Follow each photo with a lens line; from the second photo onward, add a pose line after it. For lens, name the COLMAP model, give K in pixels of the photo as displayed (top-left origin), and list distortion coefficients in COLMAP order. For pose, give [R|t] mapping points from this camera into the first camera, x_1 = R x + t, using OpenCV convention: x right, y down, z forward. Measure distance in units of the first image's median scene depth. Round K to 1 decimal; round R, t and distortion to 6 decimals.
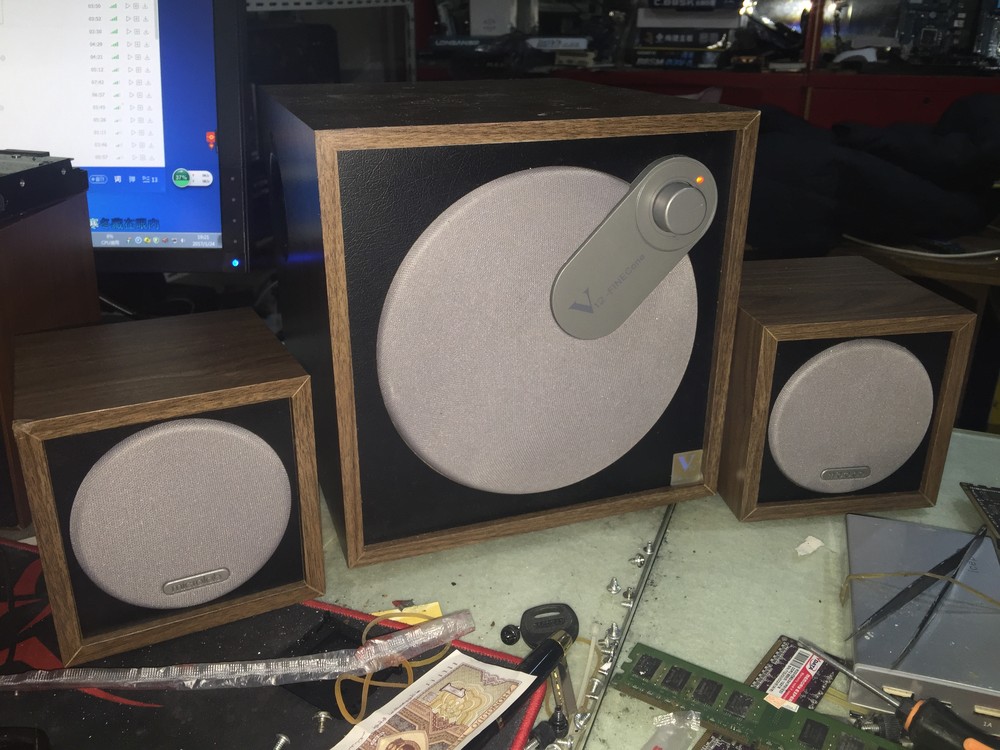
lens RADIAL K [[853.7, 0, 500.0], [0, 853.7, 375.0], [0, 0, 1]] dist [0.059961, -0.114959]
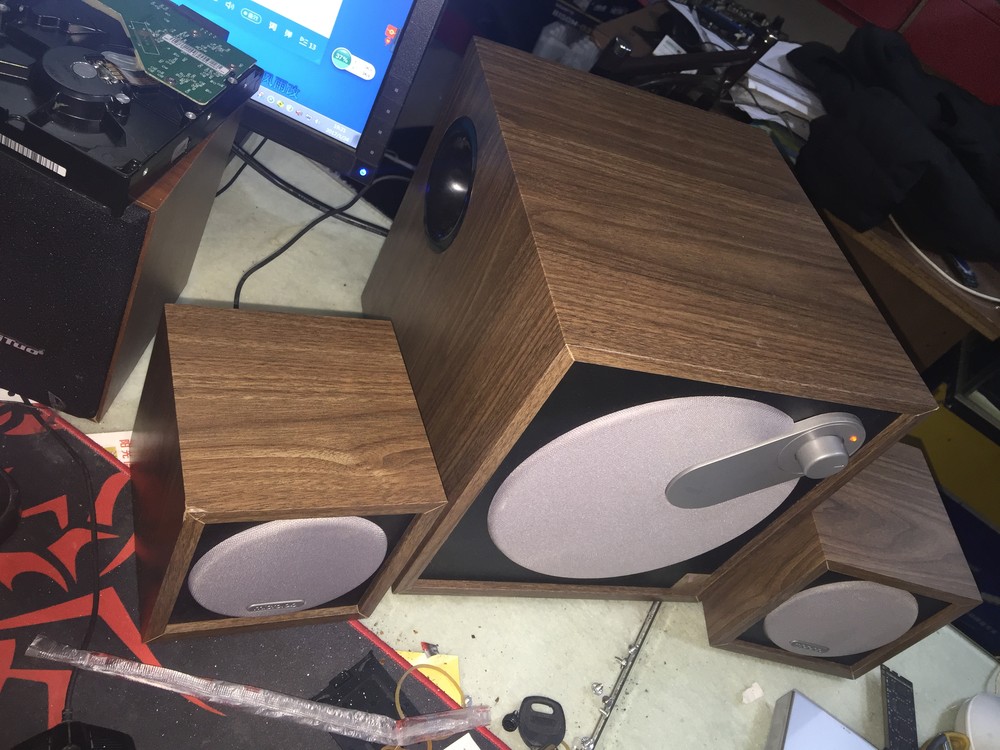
lens RADIAL K [[849.4, 0, 500.0], [0, 849.4, 375.0], [0, 0, 1]] dist [0.084755, -0.167521]
pose [[0.905473, 0.383932, 0.180873, -0.370508], [-0.423531, 0.844760, 0.327111, -0.449087], [-0.027206, -0.372795, 0.927515, 0.075126]]
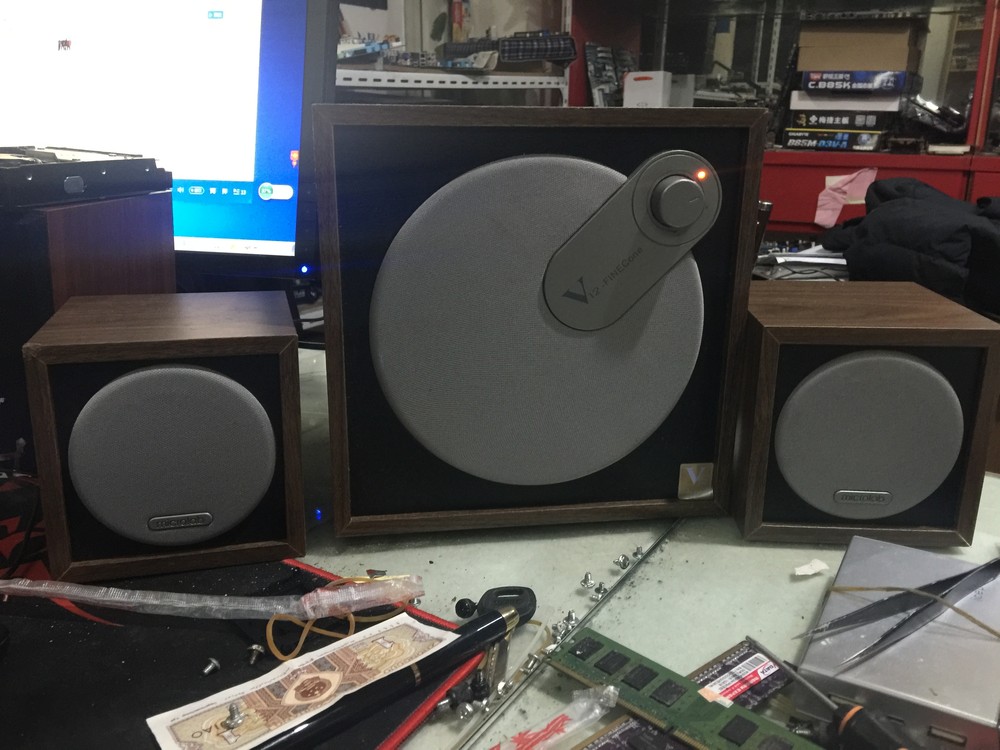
lens RADIAL K [[849.4, 0, 500.0], [0, 849.4, 375.0], [0, 0, 1]] dist [0.084755, -0.167521]
pose [[0.980651, 0.065552, -0.184463, 0.201031], [-0.083474, 0.992335, -0.091124, 0.112834], [0.177075, 0.104759, 0.978606, 0.009822]]
